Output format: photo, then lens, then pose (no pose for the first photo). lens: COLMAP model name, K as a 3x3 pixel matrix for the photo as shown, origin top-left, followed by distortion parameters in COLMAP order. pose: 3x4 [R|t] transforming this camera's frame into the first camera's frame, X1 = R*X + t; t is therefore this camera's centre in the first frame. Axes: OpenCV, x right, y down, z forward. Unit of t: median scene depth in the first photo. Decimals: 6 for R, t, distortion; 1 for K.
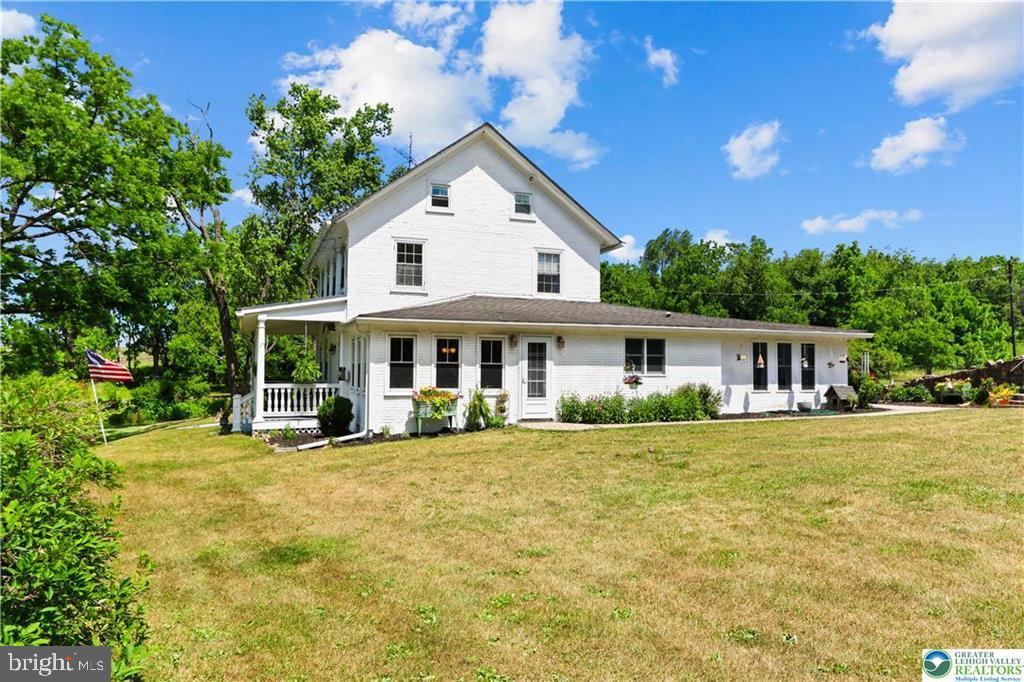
lens RADIAL K [[692.2, 0, 512.0], [0, 692.2, 341.0], [0, 0, 1]] dist [0.001745, 0.000151]
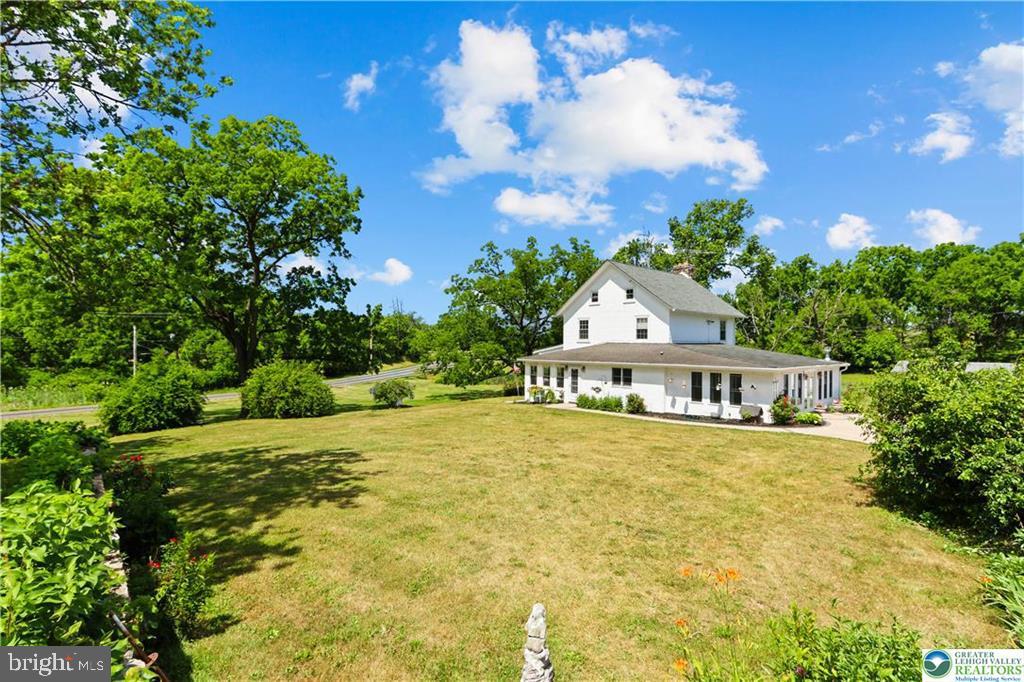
lens RADIAL K [[489.0, 0, 512.0], [0, 489.0, 341.0], [0, 0, 1]] dist [0.016323, 0.000663]
pose [[0.377419, -0.008079, -0.926007, 1.246414], [0.038494, 0.999235, 0.006971, -0.093694], [0.925242, -0.038277, 0.377441, 0.175140]]
